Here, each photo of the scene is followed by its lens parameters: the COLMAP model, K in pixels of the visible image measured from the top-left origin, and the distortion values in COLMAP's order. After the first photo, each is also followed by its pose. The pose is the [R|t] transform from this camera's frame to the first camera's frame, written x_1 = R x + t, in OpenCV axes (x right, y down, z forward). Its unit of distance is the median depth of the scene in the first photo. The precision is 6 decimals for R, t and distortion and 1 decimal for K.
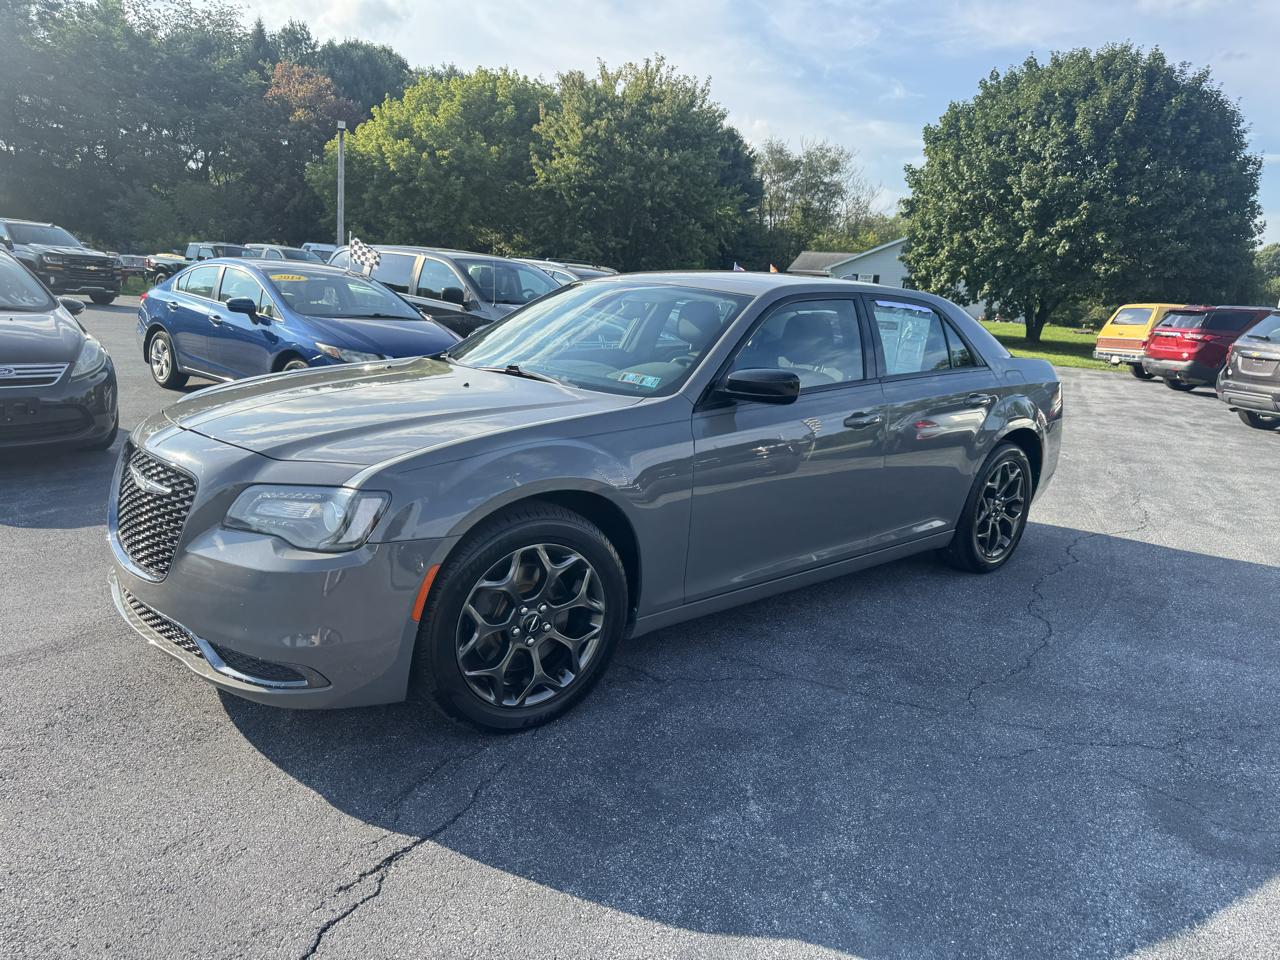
lens RADIAL K [[914.4, 0, 658.1], [0, 914.4, 483.9], [0, 0, 1]] dist [0.026572, -0.026797]
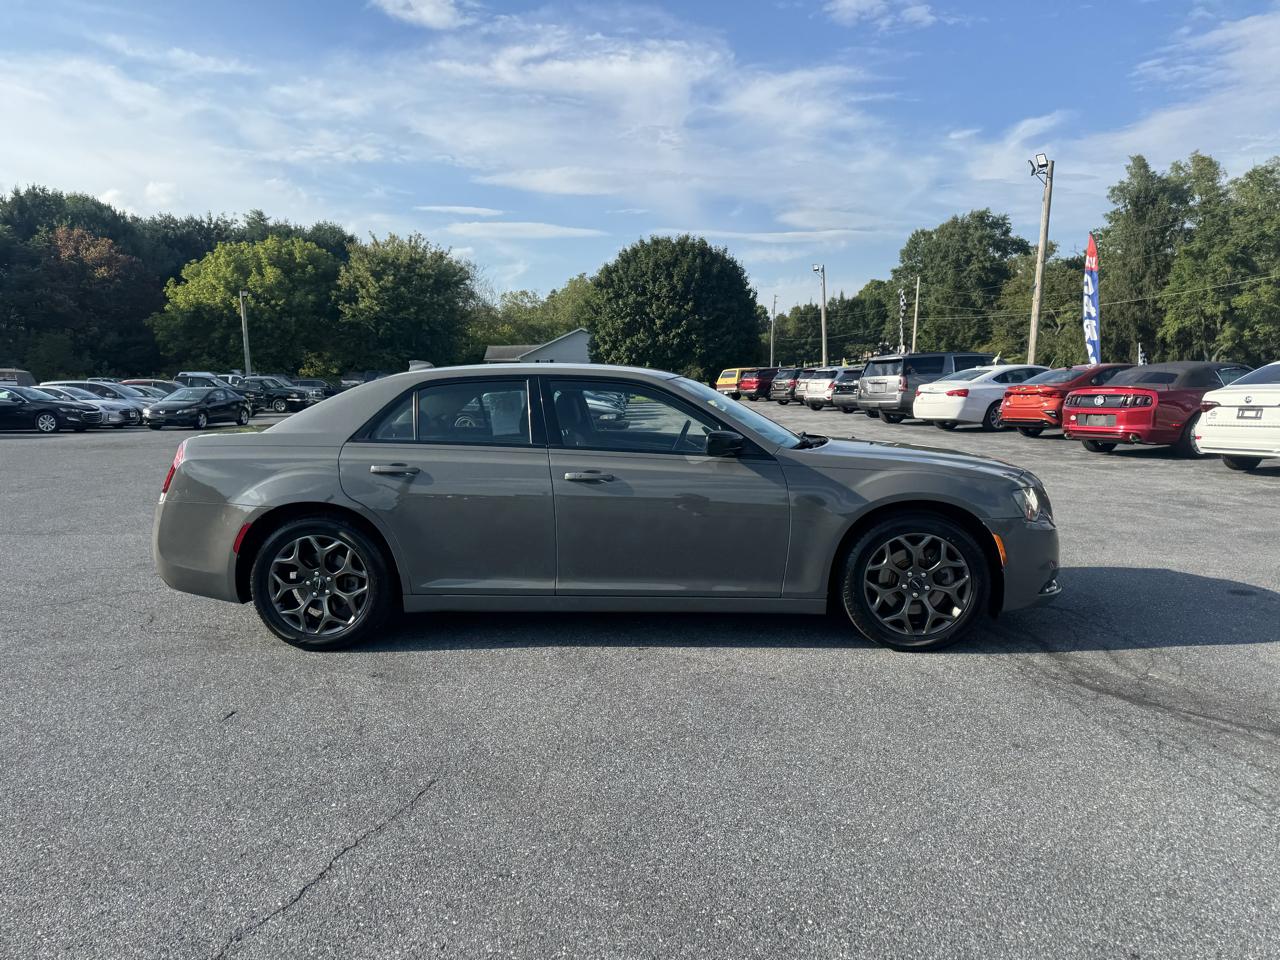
lens RADIAL K [[899.8, 0, 644.9], [0, 899.8, 499.7], [0, 0, 1]] dist [0.092533, -0.137379]
pose [[0.893268, -0.148888, 0.424152, -0.425811], [0.173601, 0.984613, -0.019981, 0.087217], [-0.414651, 0.091481, 0.905370, -0.591618]]
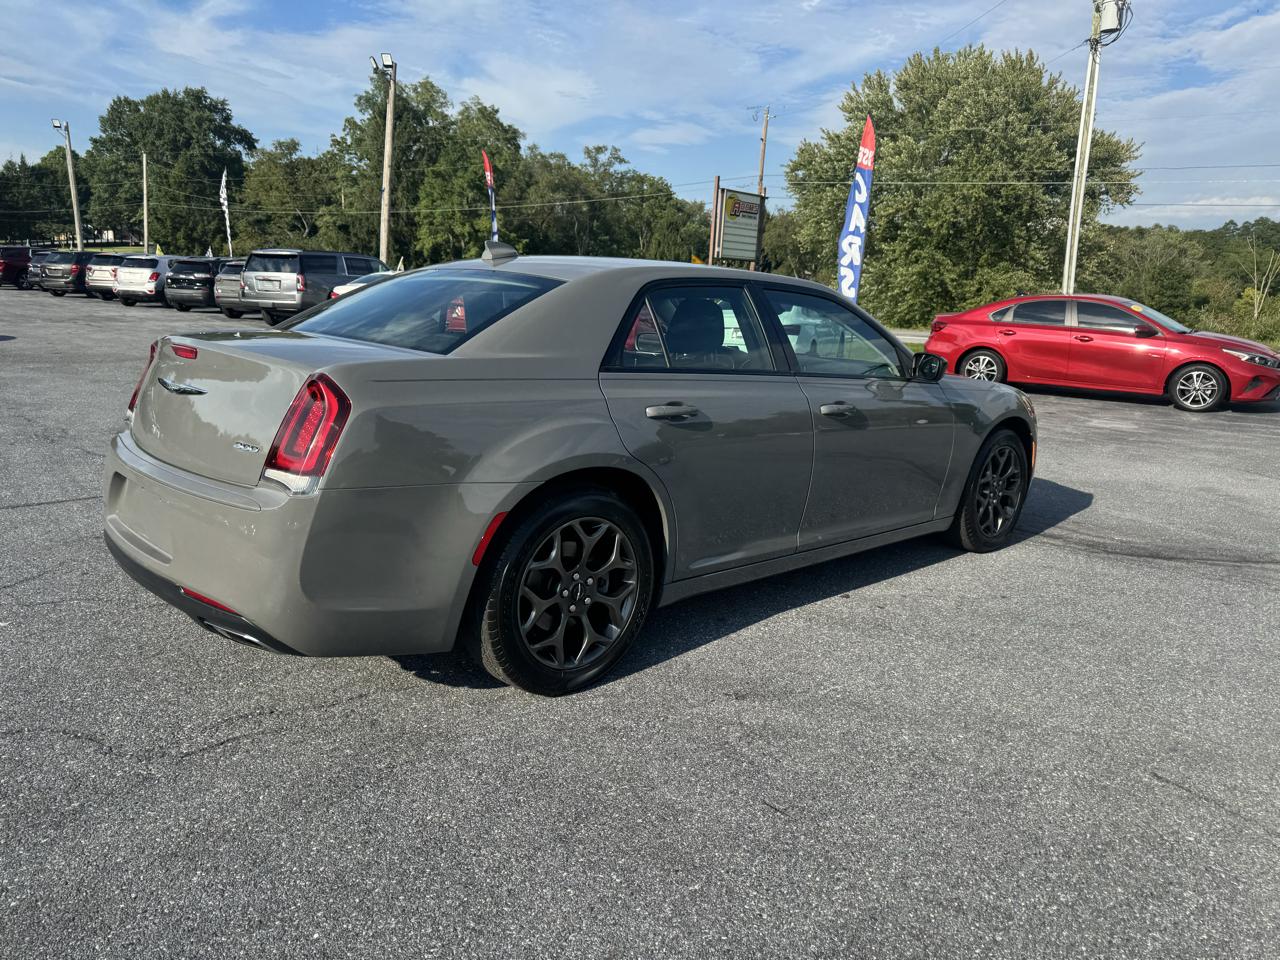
lens RADIAL K [[914.4, 0, 658.1], [0, 914.4, 483.9], [0, 0, 1]] dist [0.026572, -0.026797]
pose [[0.290898, -0.255174, 0.922098, -0.490861], [0.168295, 0.962397, 0.213233, 0.060422], [-0.941836, 0.093156, 0.322904, -0.479654]]
